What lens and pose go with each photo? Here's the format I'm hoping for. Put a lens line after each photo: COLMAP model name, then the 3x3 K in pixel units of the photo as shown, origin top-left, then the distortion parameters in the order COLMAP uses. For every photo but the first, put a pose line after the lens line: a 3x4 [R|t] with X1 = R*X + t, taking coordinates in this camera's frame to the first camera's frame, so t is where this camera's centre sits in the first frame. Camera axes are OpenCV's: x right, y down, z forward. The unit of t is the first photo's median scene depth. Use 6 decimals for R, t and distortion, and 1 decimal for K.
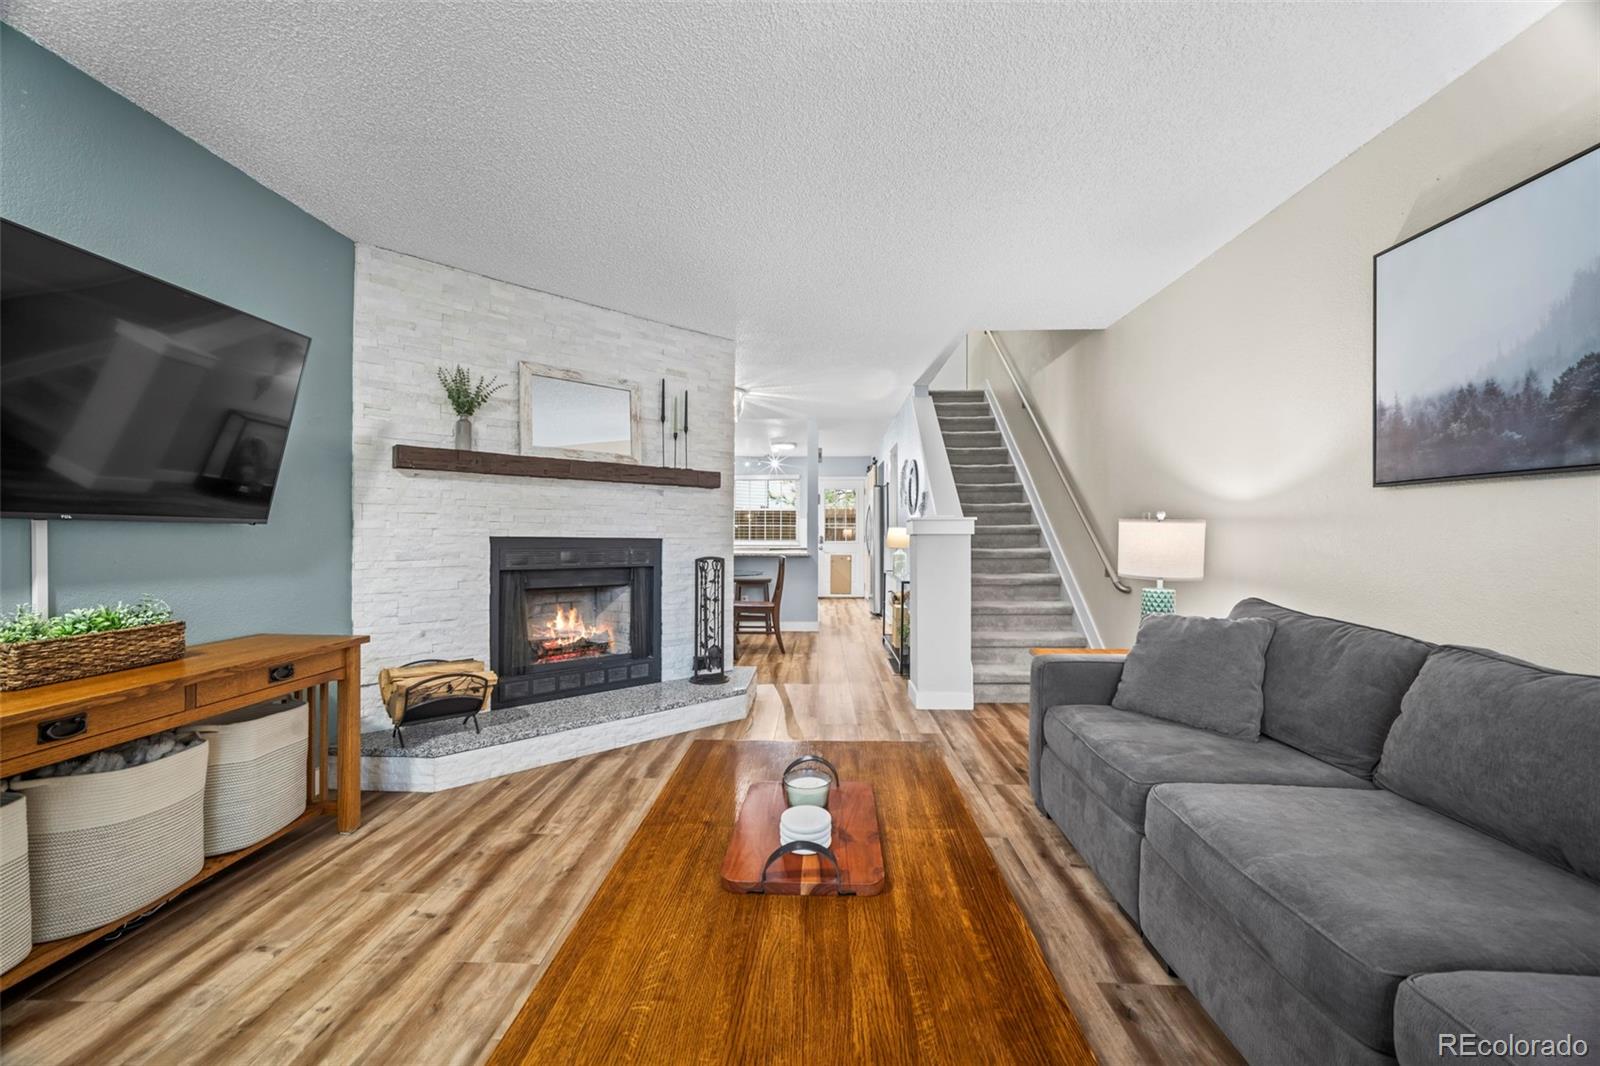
lens RADIAL K [[623.3, 0, 798.5], [0, 623.3, 531.7], [0, 0, 1]] dist [-0.024320, 0.009150]
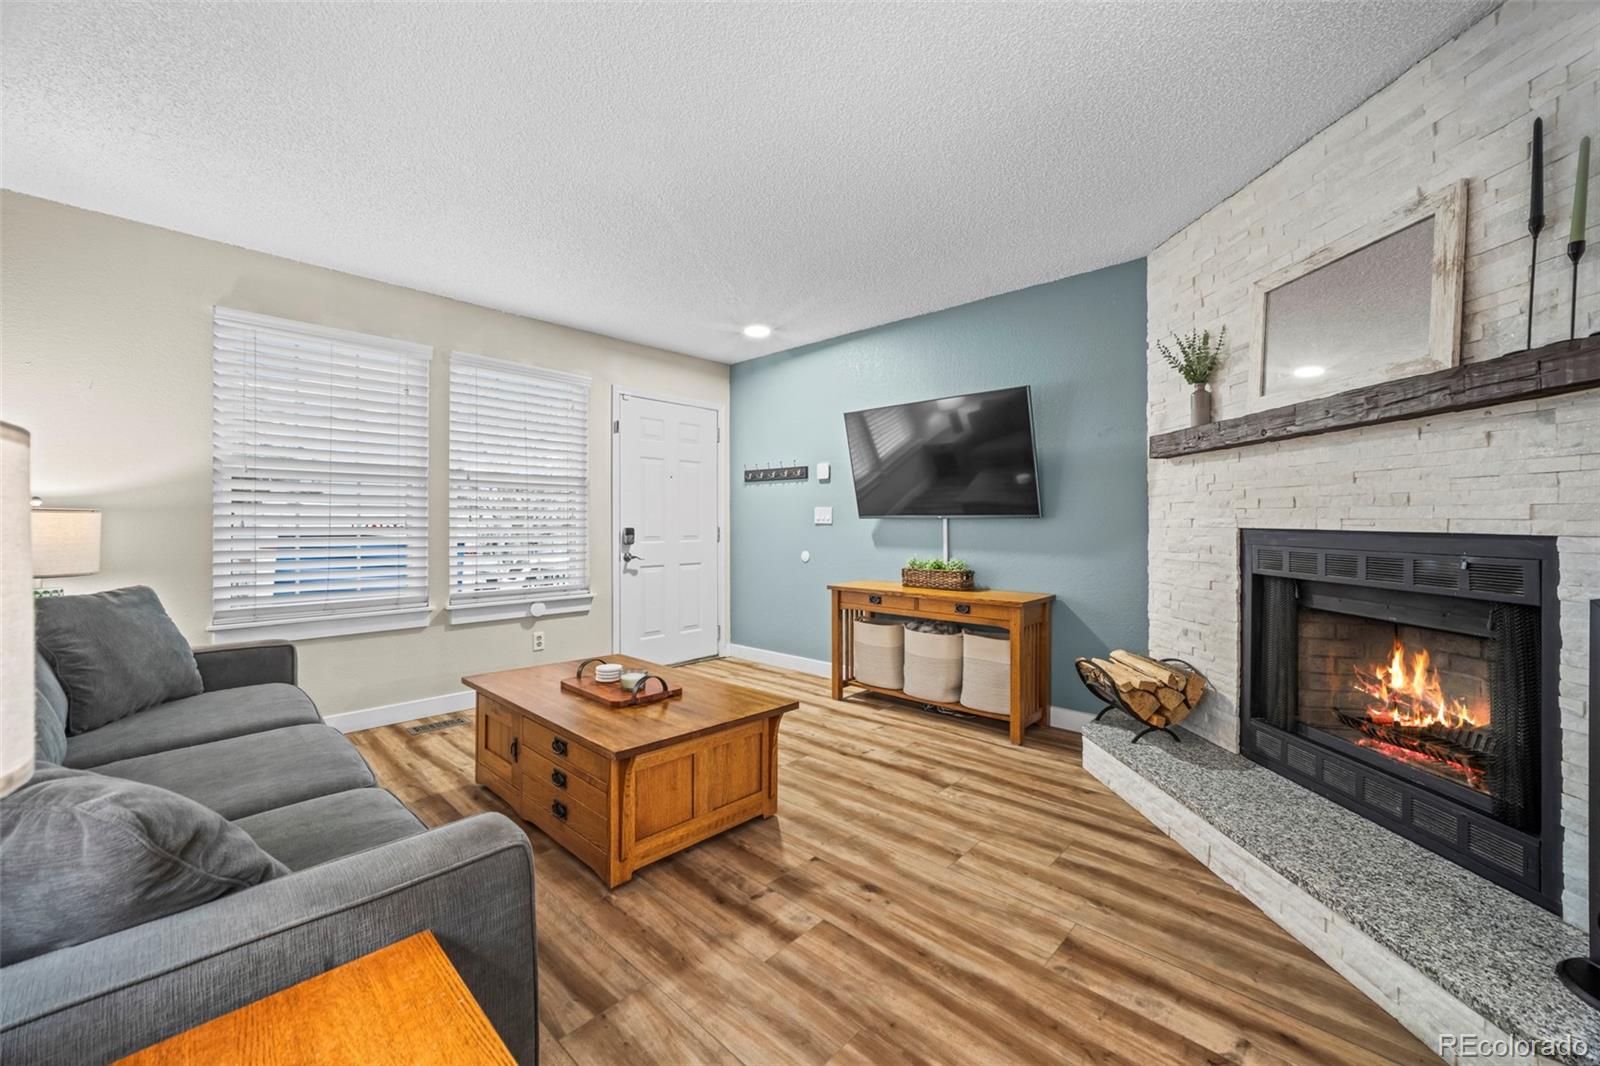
lens RADIAL K [[621.0, 0, 797.1], [0, 621.0, 518.2], [0, 0, 1]] dist [-0.022725, 0.009630]
pose [[-0.654996, -0.008554, -0.755584, 0.463389], [0.002648, 0.999904, -0.013615, 0.004875], [0.755628, -0.010918, -0.654911, 1.139394]]
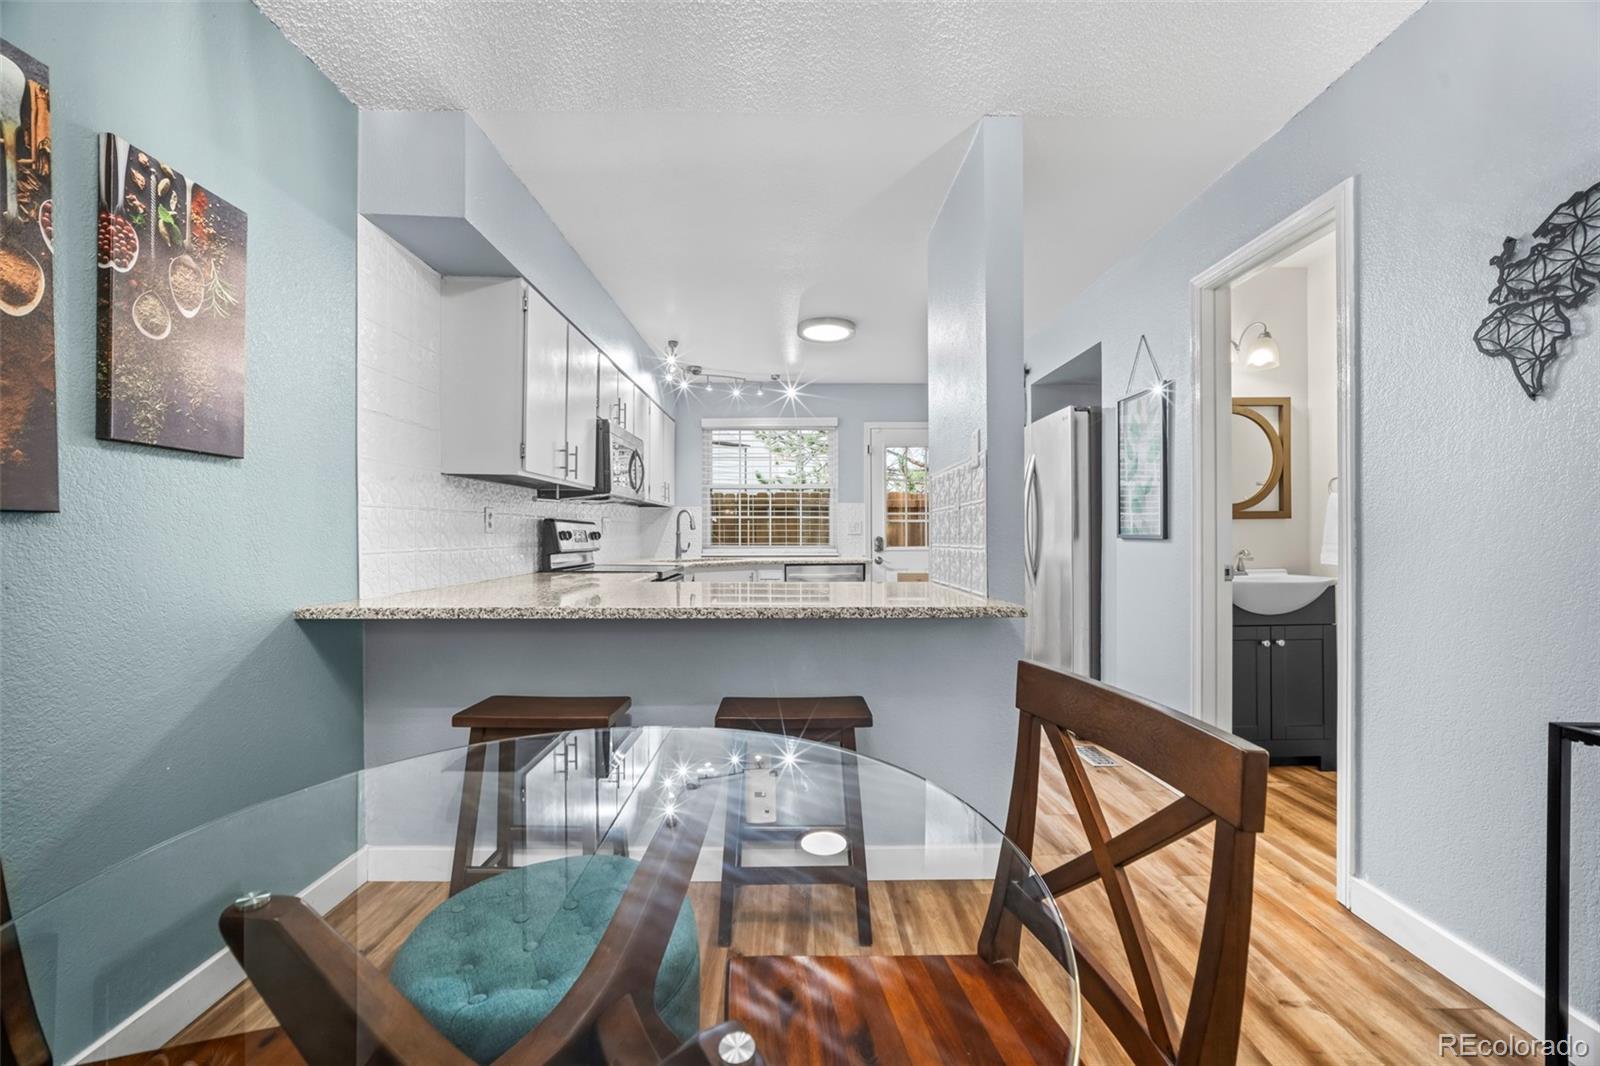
lens RADIAL K [[623.3, 0, 798.5], [0, 623.3, 531.7], [0, 0, 1]] dist [-0.024320, 0.009150]
pose [[0.998931, -0.004418, 0.046014, -0.190316], [0.004457, 0.999990, -0.000755, 0.008980], [-0.046011, 0.000959, 0.998940, 1.703431]]
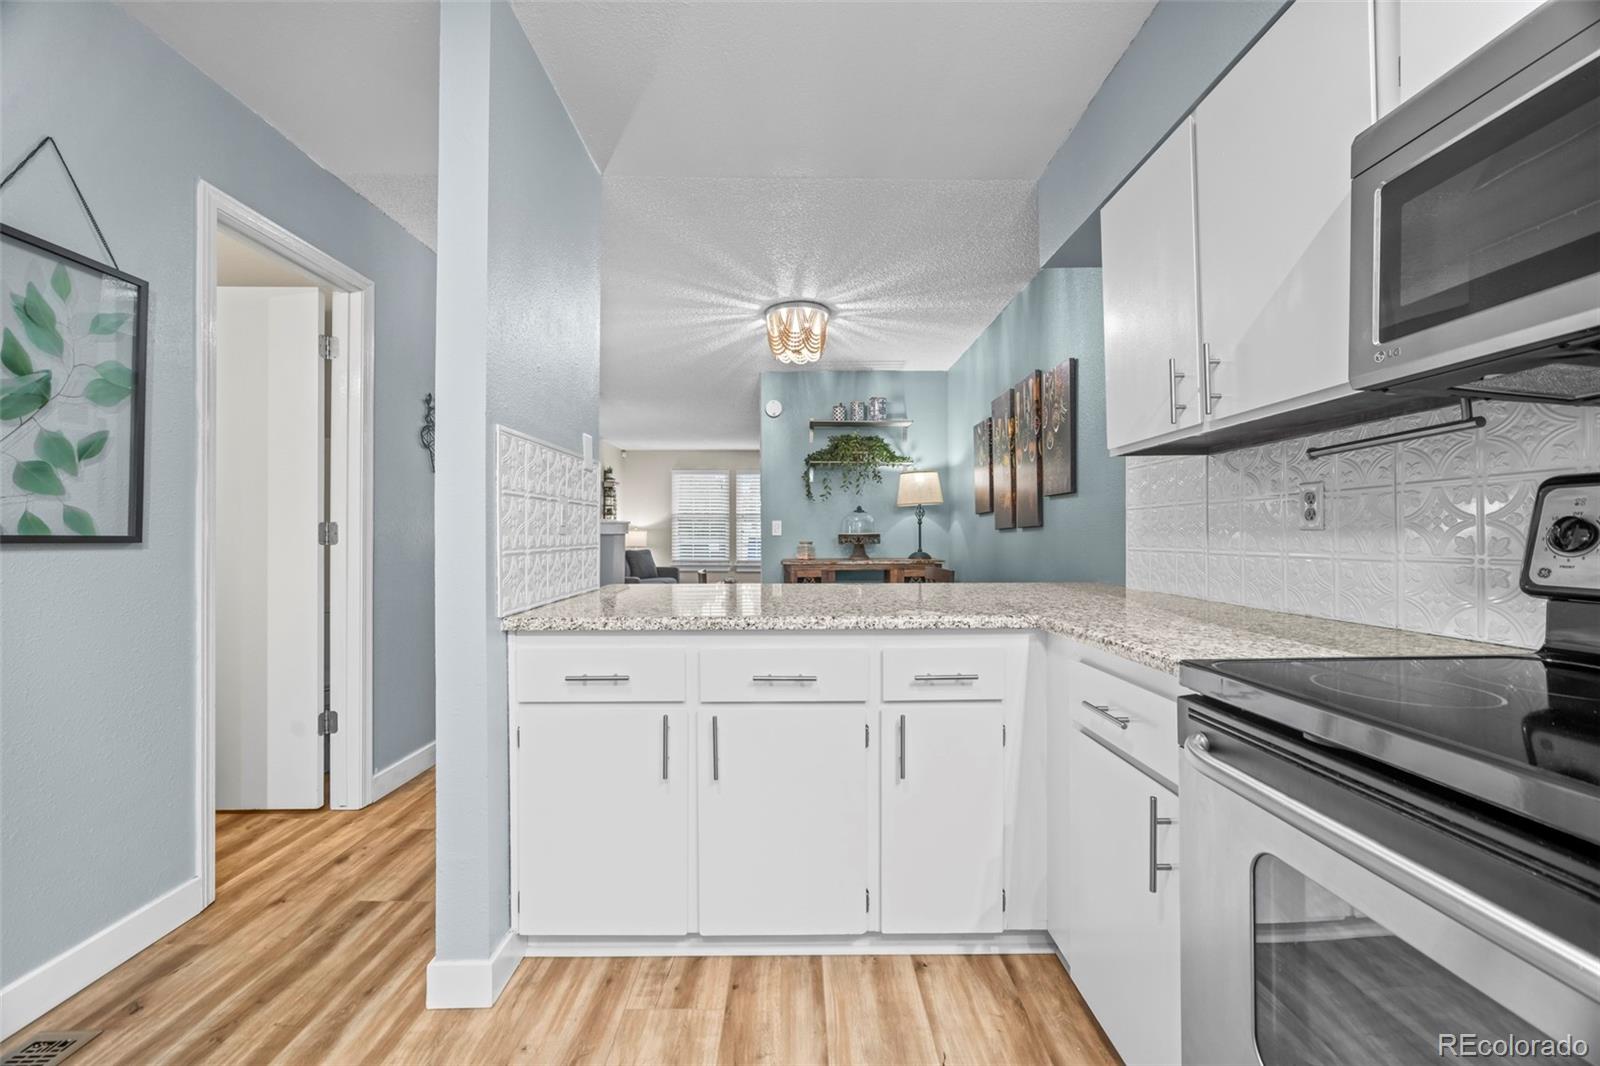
lens RADIAL K [[623.3, 0, 798.5], [0, 623.3, 531.7], [0, 0, 1]] dist [-0.024320, 0.009150]
pose [[-0.999063, -0.002560, -0.043193, -0.174213], [-0.002150, 0.999952, -0.009546, 0.014692], [0.043216, -0.009444, -0.999021, 3.096201]]
